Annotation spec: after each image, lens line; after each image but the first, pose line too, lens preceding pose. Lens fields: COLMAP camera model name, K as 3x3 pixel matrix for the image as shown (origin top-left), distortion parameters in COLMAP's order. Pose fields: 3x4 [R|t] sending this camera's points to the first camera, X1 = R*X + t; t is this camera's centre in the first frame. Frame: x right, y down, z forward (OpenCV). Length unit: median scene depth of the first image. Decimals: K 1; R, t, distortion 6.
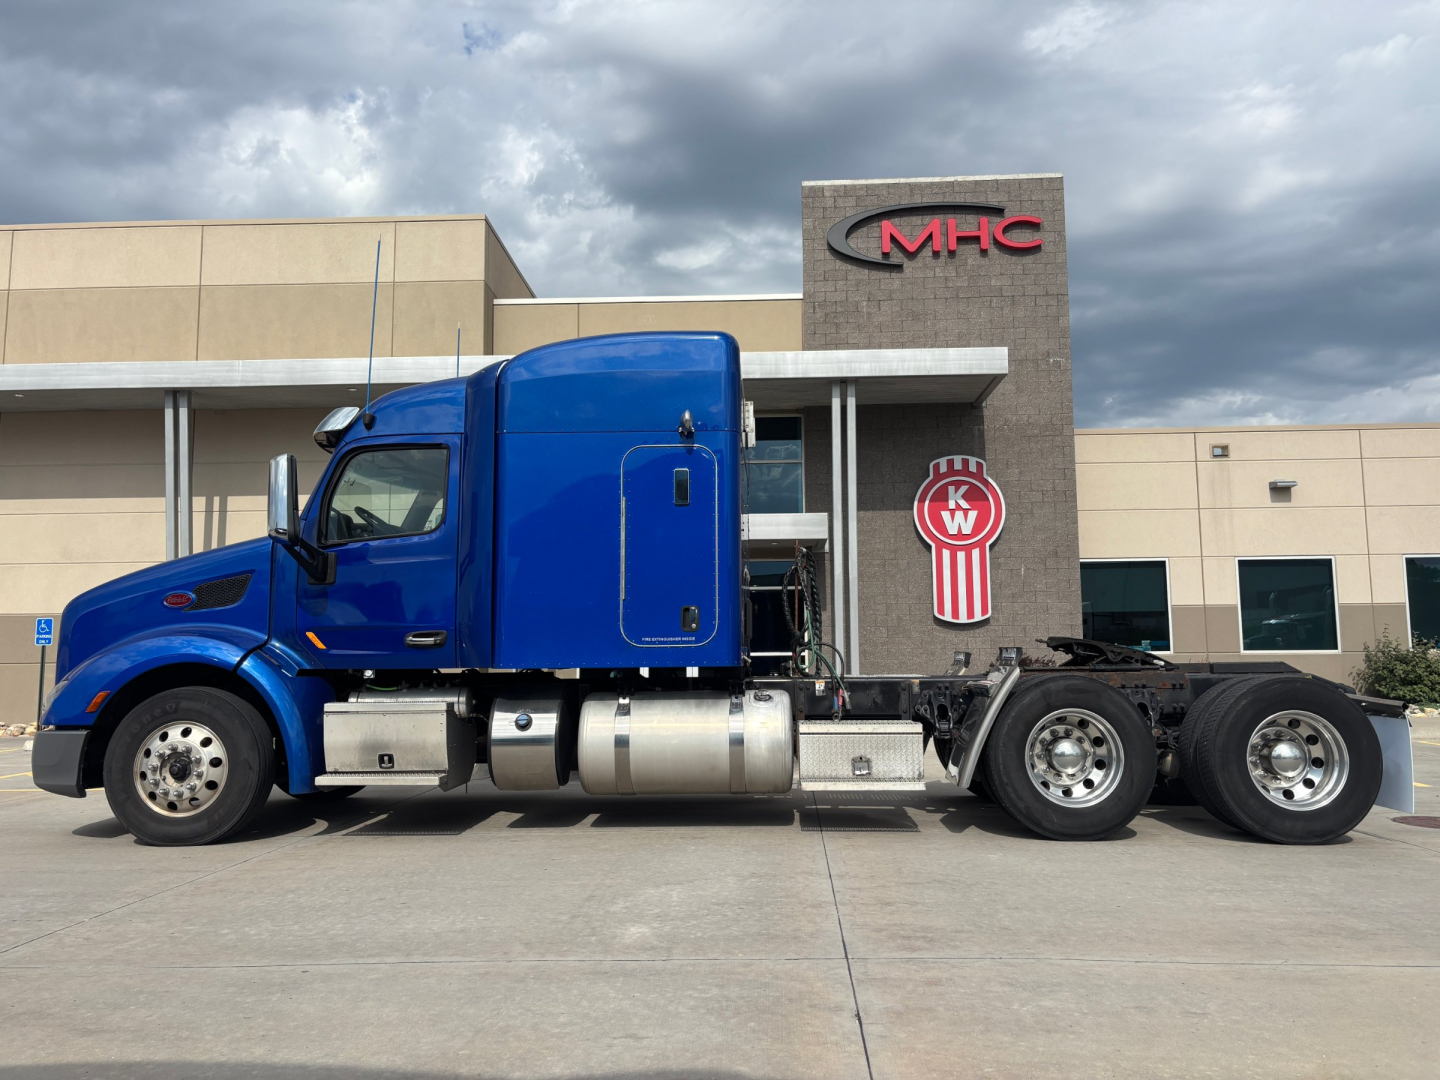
lens RADIAL K [[1097.6, 0, 723.5], [0, 1097.6, 541.5], [0, 0, 1]] dist [0.045969, -0.061216]
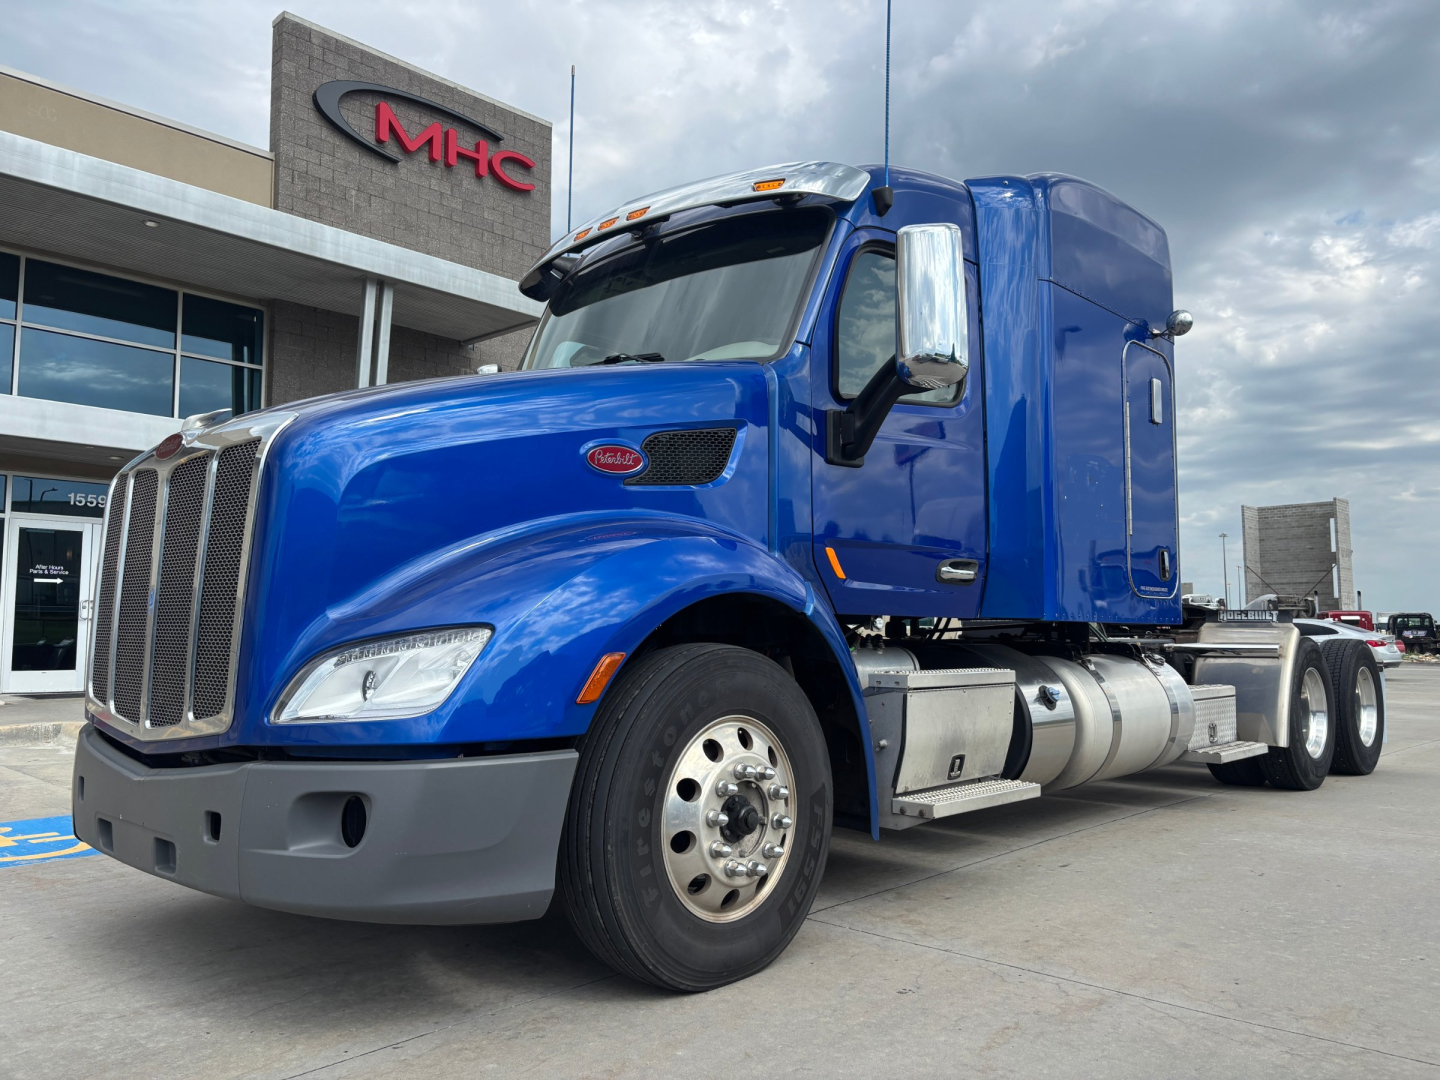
lens RADIAL K [[1097.6, 0, 726.0], [0, 1097.6, 536.0], [0, 0, 1]] dist [0.045969, -0.061216]
pose [[0.651470, 0.077777, 0.754677, -0.293674], [-0.090649, 0.995585, -0.024353, 0.033617], [-0.753239, -0.052546, 0.655644, 0.240495]]
